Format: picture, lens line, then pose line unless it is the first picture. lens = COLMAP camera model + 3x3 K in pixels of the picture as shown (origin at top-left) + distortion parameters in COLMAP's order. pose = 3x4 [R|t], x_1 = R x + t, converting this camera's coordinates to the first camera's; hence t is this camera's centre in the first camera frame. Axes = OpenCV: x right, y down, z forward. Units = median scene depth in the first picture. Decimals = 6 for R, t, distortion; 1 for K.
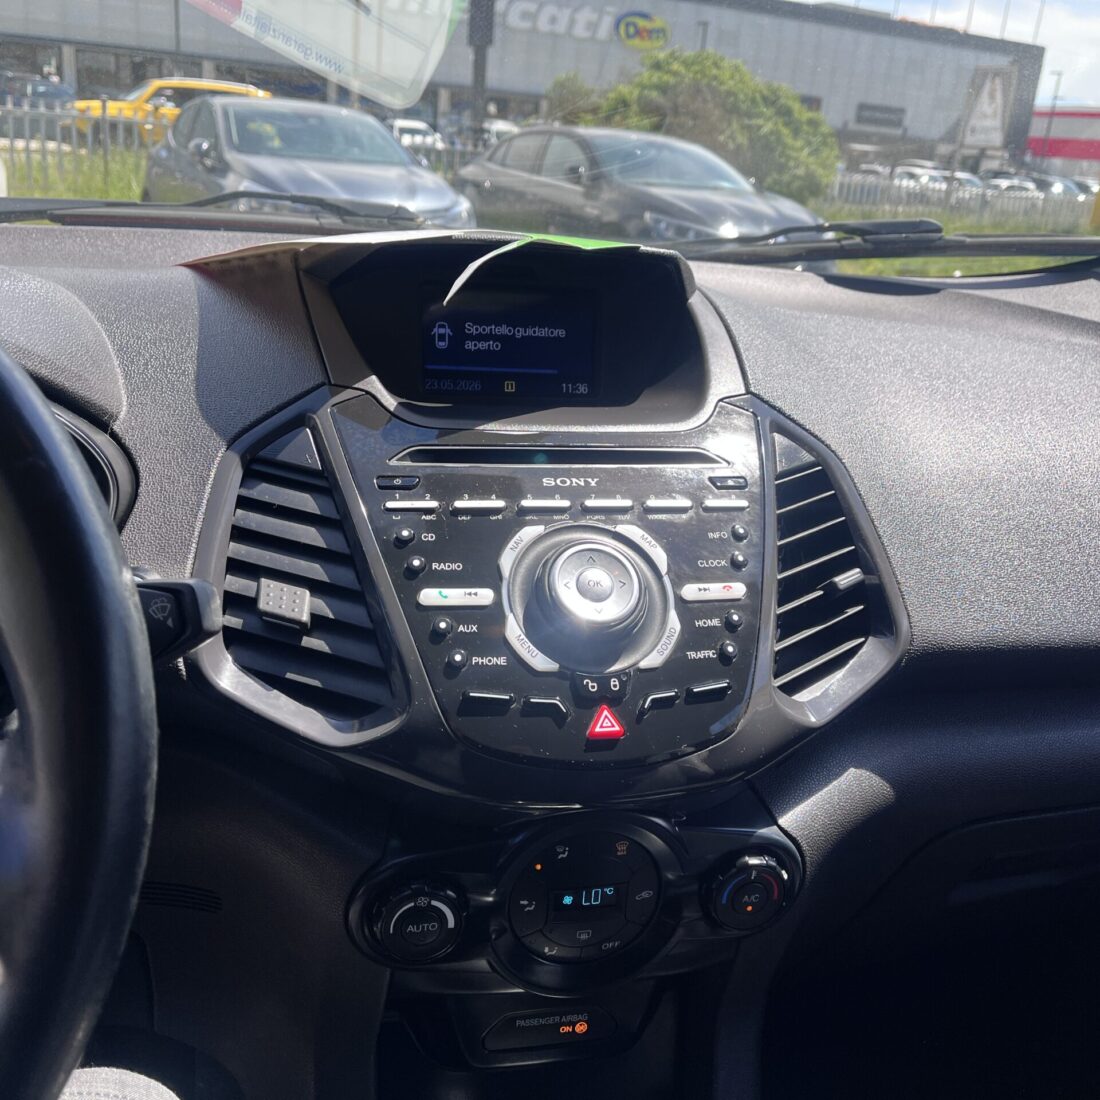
lens RADIAL K [[1101.5, 0, 535.9], [0, 1101.5, 546.3], [0, 0, 1]] dist [0.081061, -0.183181]
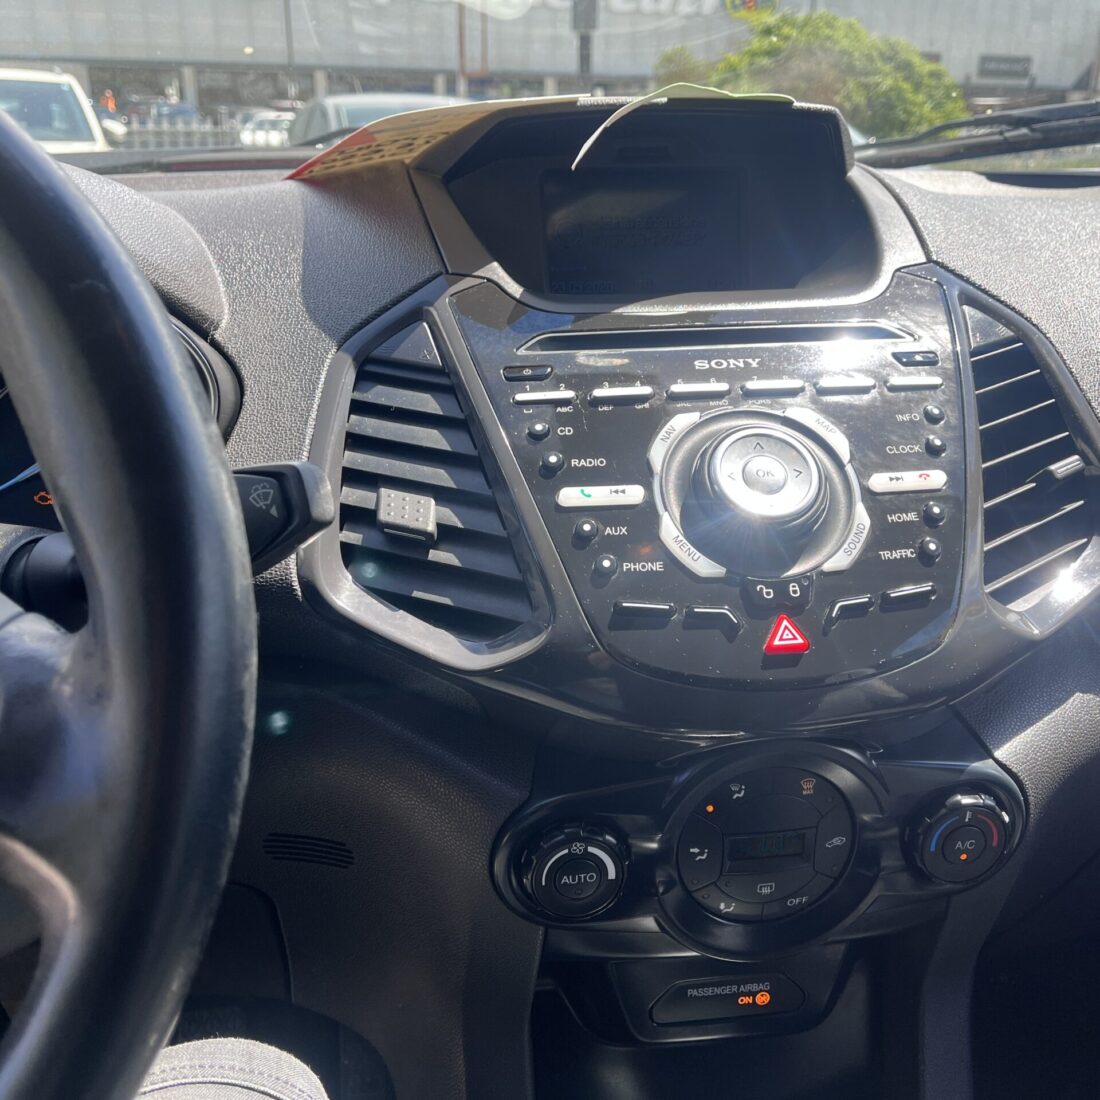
lens RADIAL K [[1101.5, 0, 535.9], [0, 1101.5, 546.3], [0, 0, 1]] dist [0.081061, -0.183181]
pose [[0.992741, -0.040948, -0.113086, -0.025348], [0.042109, 0.999082, 0.007896, 0.071271], [0.112659, -0.012601, 0.993554, 0.129937]]
